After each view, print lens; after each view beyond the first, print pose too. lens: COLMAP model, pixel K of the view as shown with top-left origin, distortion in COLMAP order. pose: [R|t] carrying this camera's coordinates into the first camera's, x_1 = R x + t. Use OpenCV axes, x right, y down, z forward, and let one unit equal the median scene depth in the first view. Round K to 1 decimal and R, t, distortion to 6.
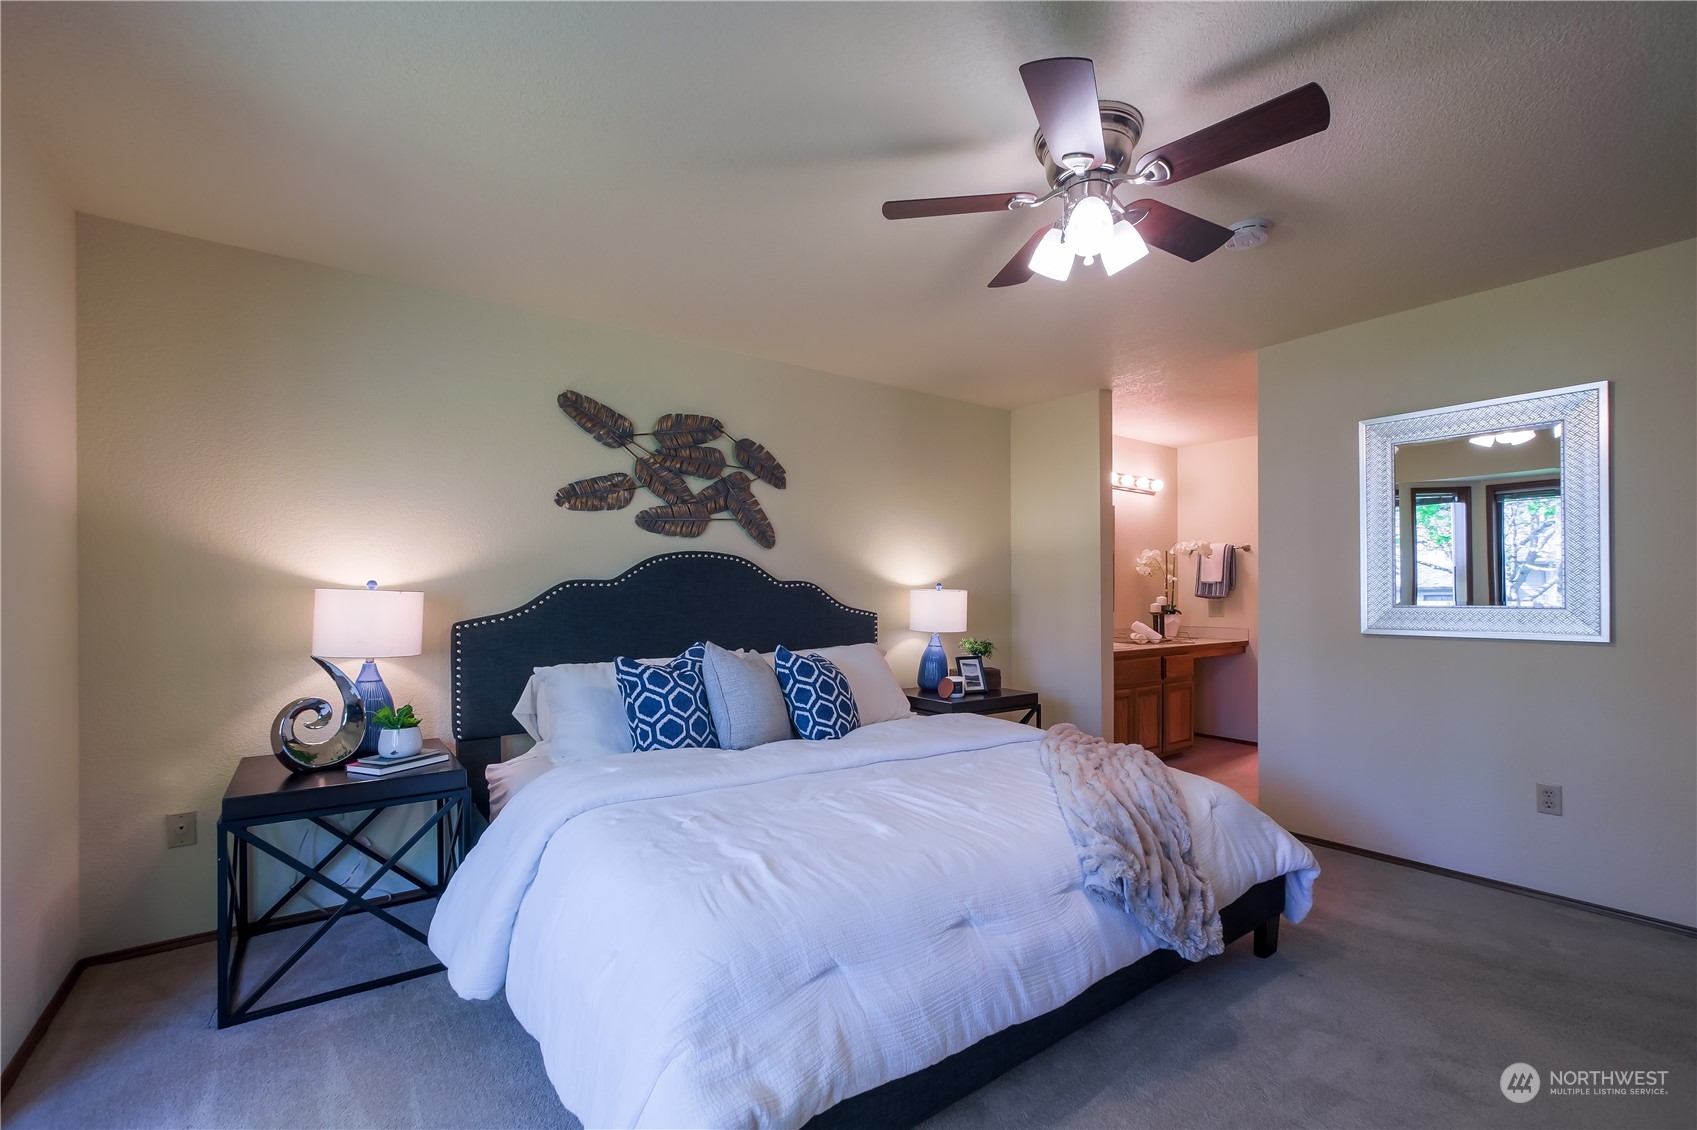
lens RADIAL K [[726.5, 0, 854.1], [0, 726.5, 593.6], [0, 0, 1]] dist [-0.012201, 0.002751]
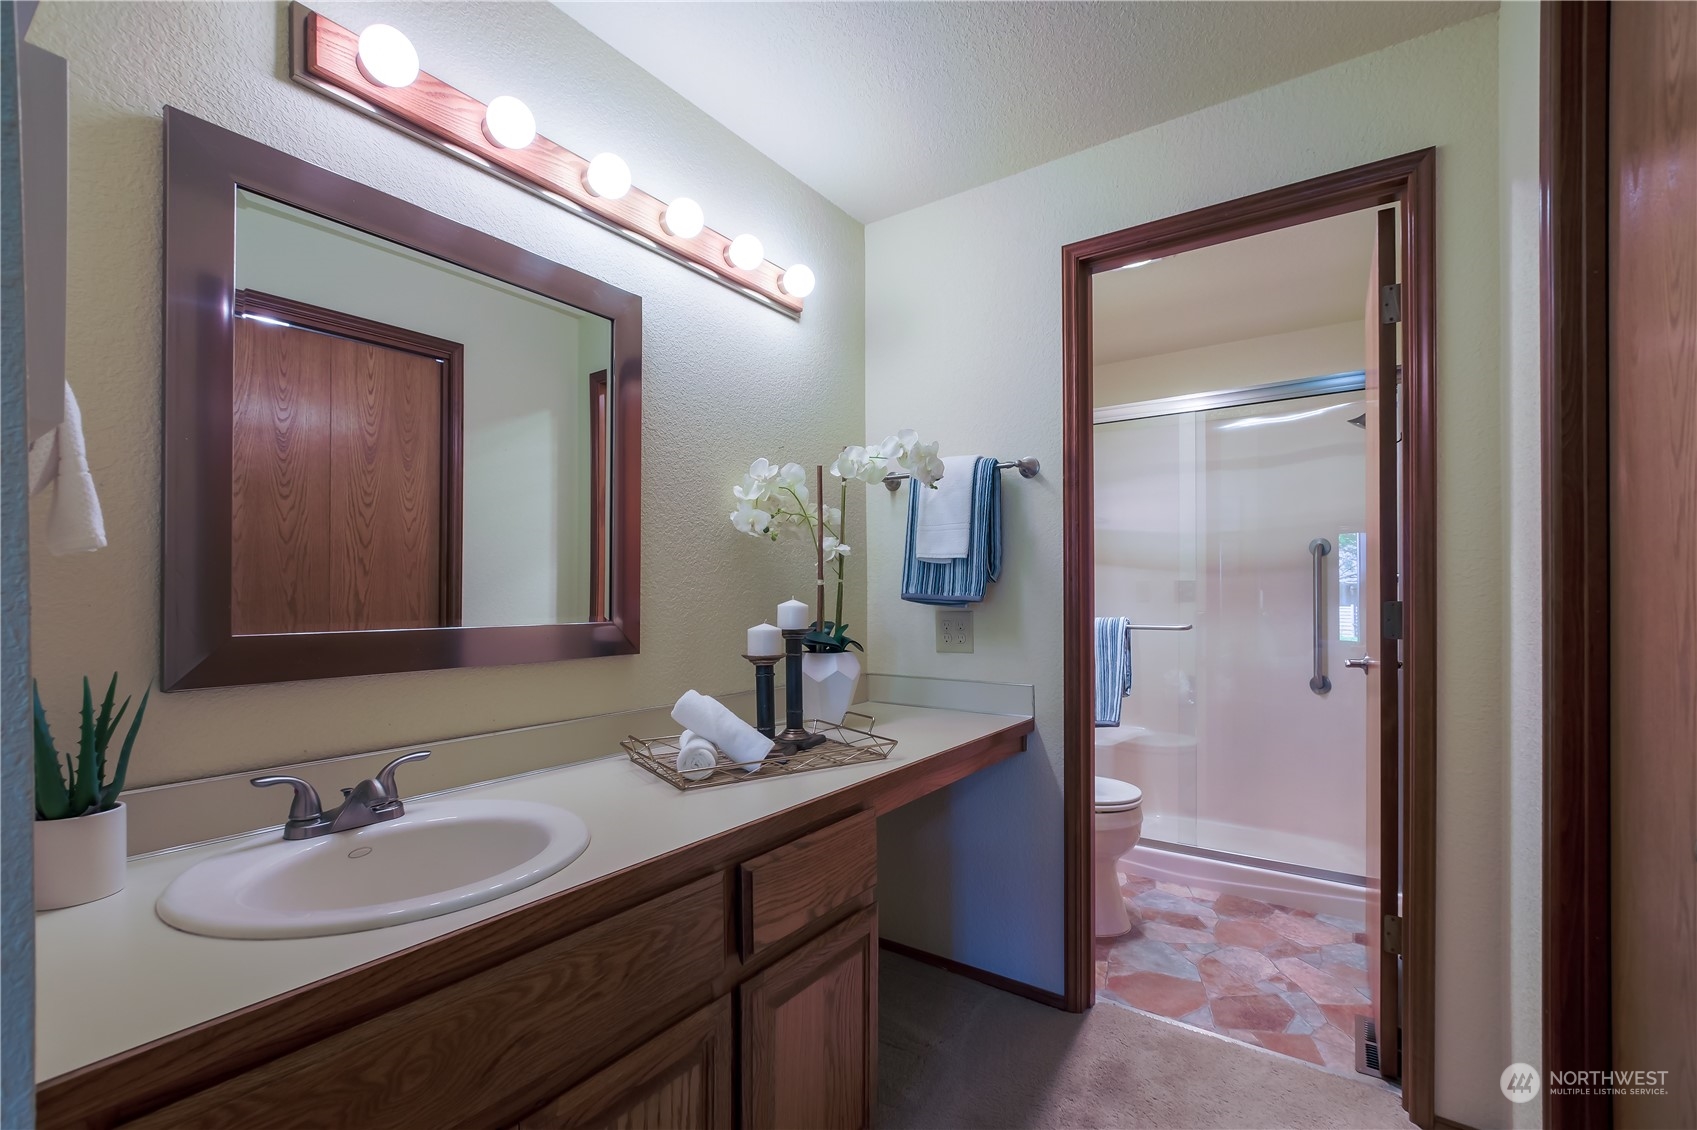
lens RADIAL K [[726.5, 0, 837.2], [0, 726.5, 596.8], [0, 0, 1]] dist [-0.012201, 0.002751]
pose [[0.958050, -0.002979, 0.286586, 0.340695], [-0.000126, 0.999941, 0.010817, -0.001189], [-0.286601, -0.010399, 0.957994, 0.670456]]
